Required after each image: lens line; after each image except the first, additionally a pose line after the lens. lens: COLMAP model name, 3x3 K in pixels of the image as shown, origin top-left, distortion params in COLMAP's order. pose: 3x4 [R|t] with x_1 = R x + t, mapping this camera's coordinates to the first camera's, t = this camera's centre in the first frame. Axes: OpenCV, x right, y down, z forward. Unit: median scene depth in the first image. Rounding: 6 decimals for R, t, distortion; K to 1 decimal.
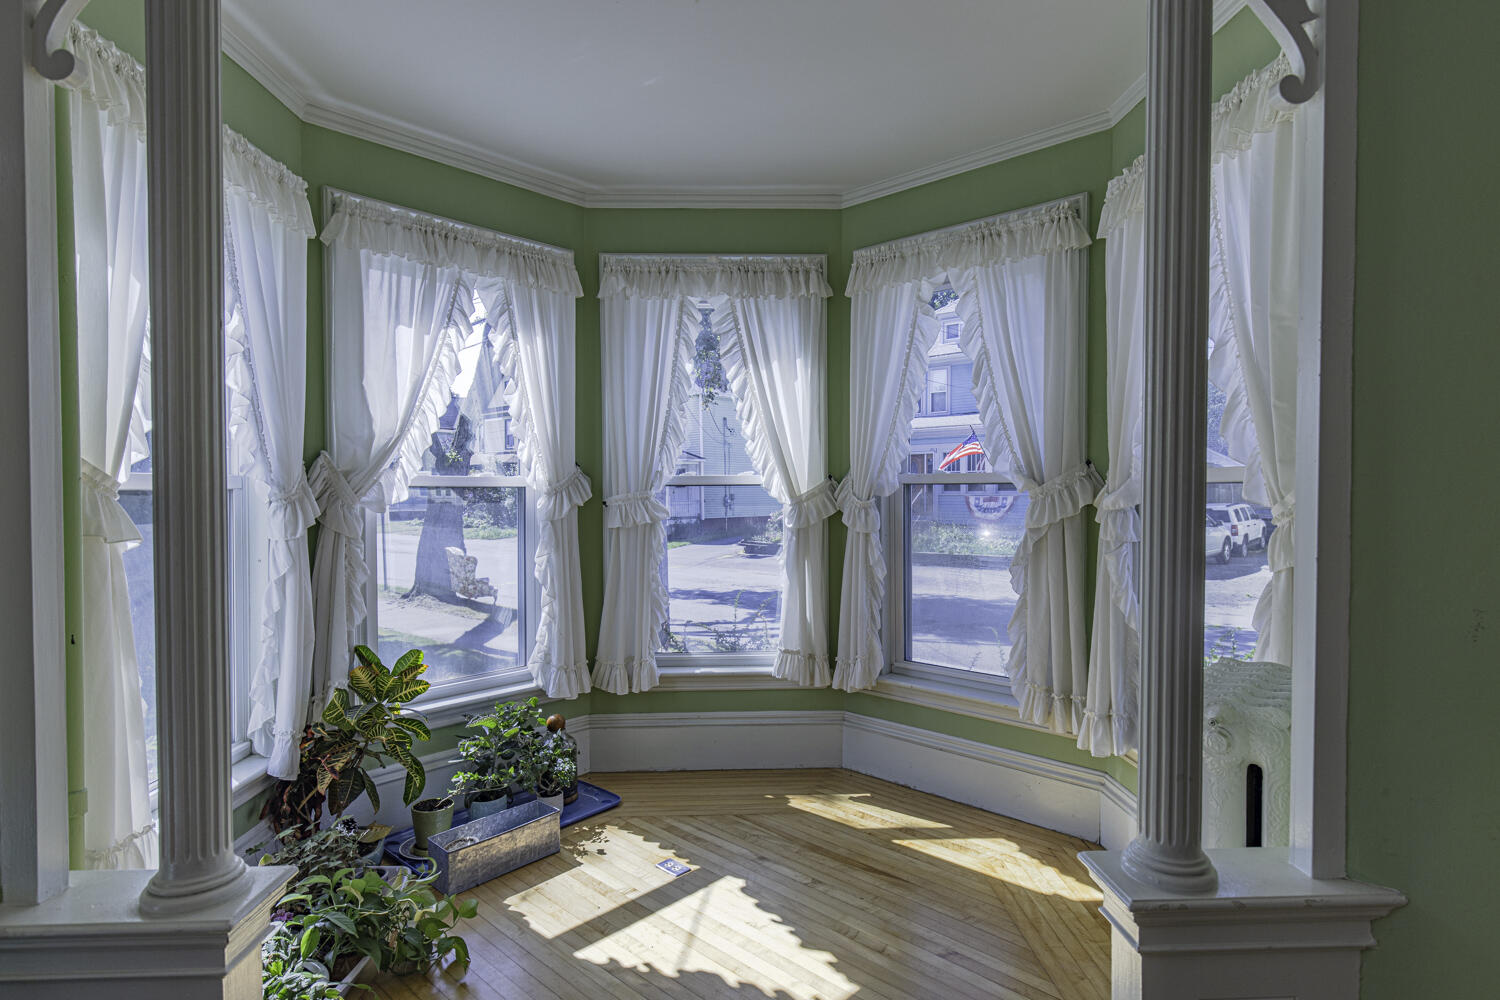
lens RADIAL K [[802.8, 0, 750.0], [0, 802.8, 499.4], [0, 0, 1]] dist [-0.000764, -0.000069]
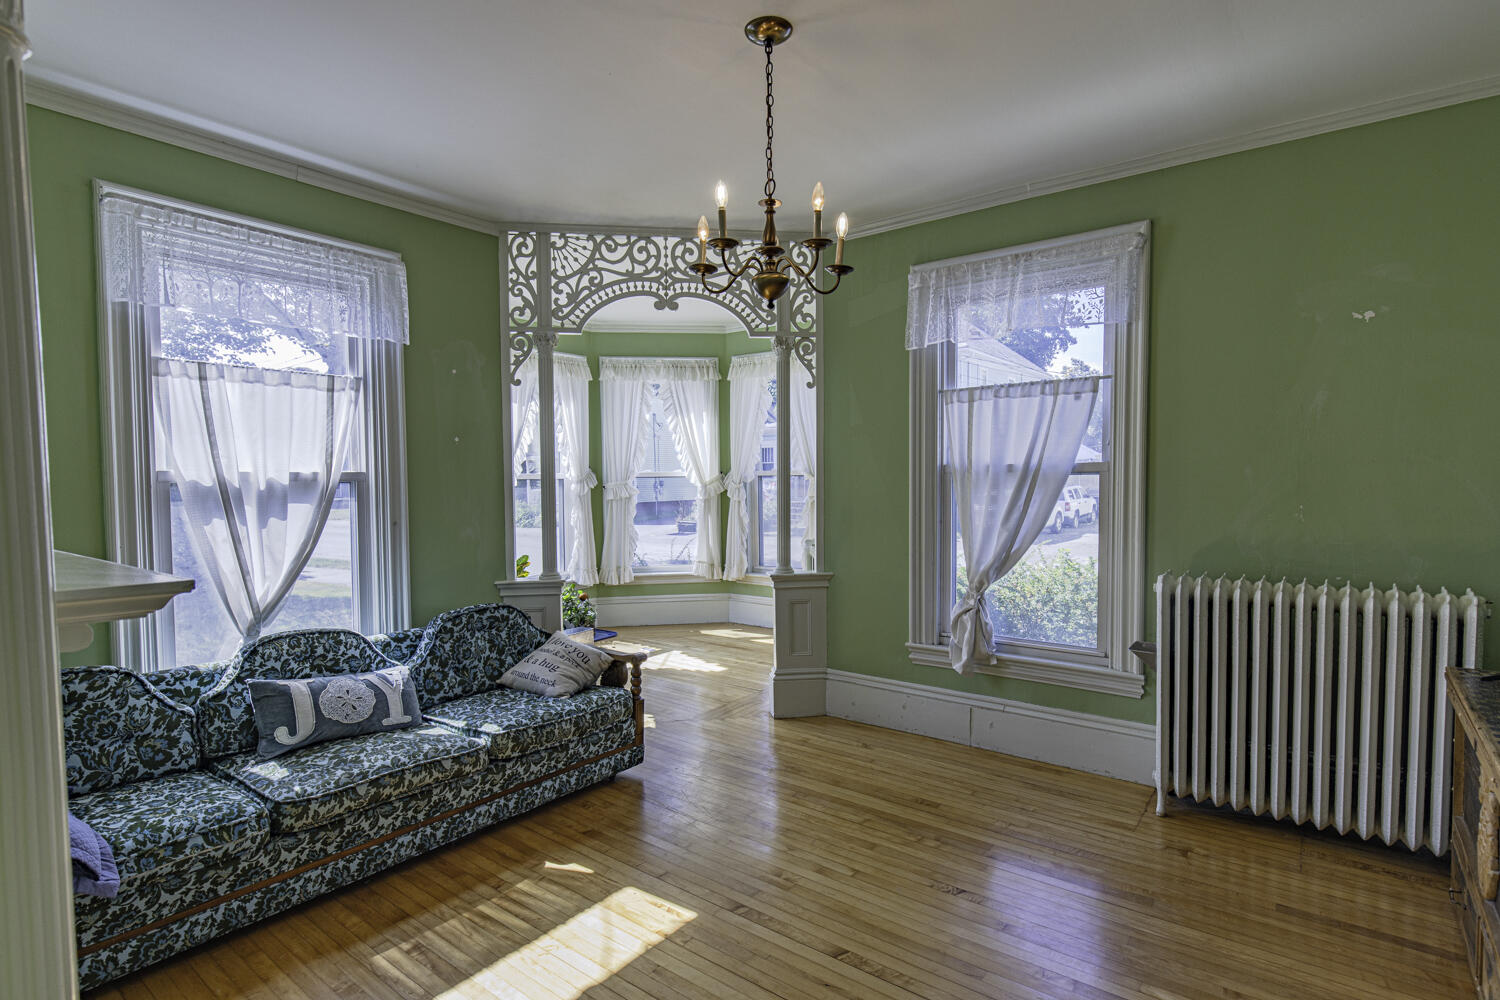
lens RADIAL K [[767.6, 0, 748.3], [0, 767.6, 500.3], [0, 0, 1]] dist [0.002025, 0.000021]
pose [[0.995621, -0.010492, 0.092891, -0.008120], [0.008712, 0.999771, 0.019547, 0.003545], [-0.093075, -0.018652, 0.995484, -0.872277]]
